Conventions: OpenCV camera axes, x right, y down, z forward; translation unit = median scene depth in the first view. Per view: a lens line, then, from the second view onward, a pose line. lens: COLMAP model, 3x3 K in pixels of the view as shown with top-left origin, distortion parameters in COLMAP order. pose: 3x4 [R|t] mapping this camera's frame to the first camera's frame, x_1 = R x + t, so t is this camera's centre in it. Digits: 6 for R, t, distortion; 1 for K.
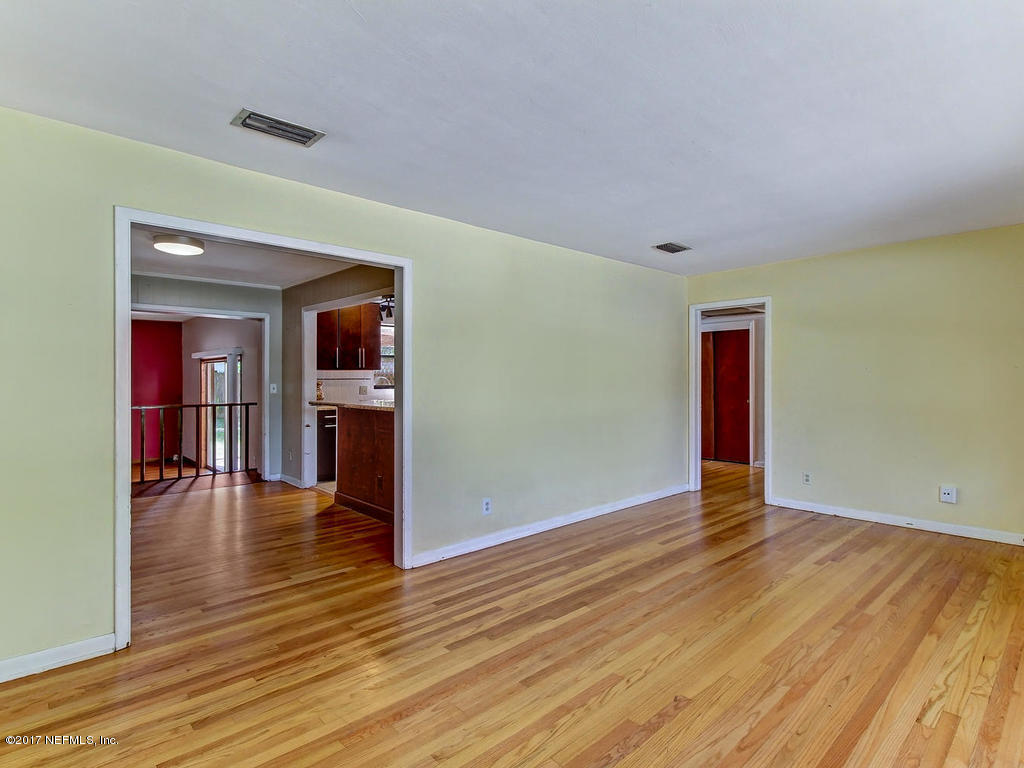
lens RADIAL K [[536.5, 0, 509.9], [0, 536.5, 382.8], [0, 0, 1]] dist [0.010576, -0.002072]
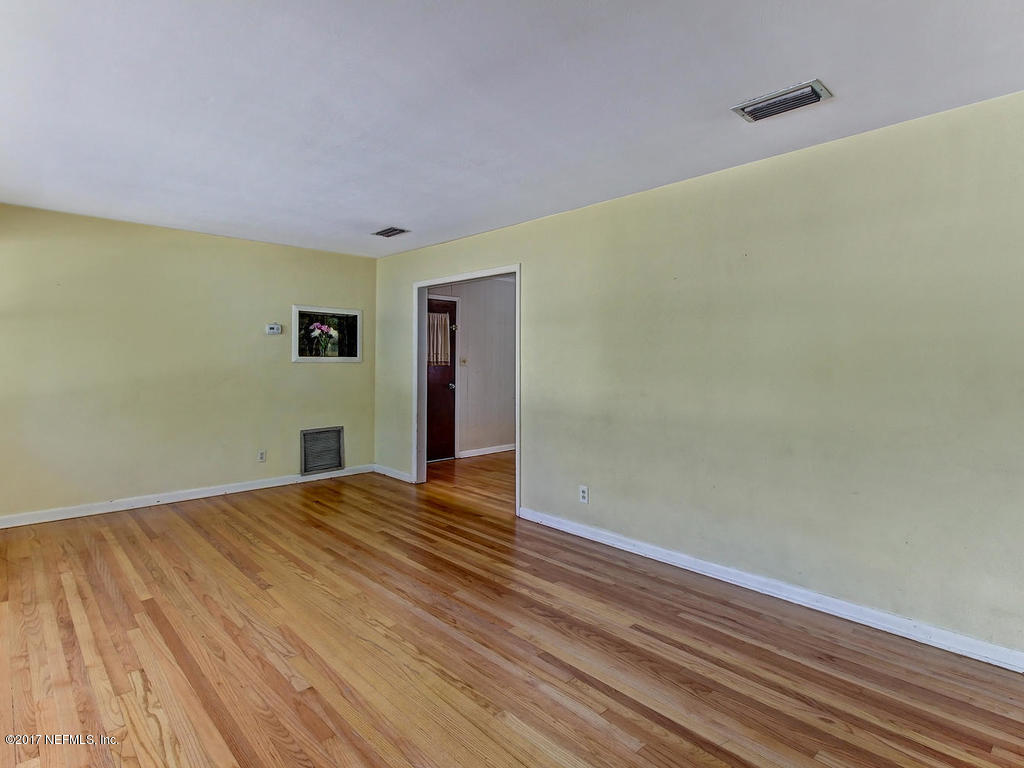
lens RADIAL K [[536.5, 0, 508.9], [0, 536.5, 374.6], [0, 0, 1]] dist [0.010576, -0.002072]
pose [[0.012914, 0.027106, -0.999549, 1.320071], [-0.020137, 0.999437, 0.026843, -0.012112], [0.999714, 0.019782, 0.013453, 1.230686]]
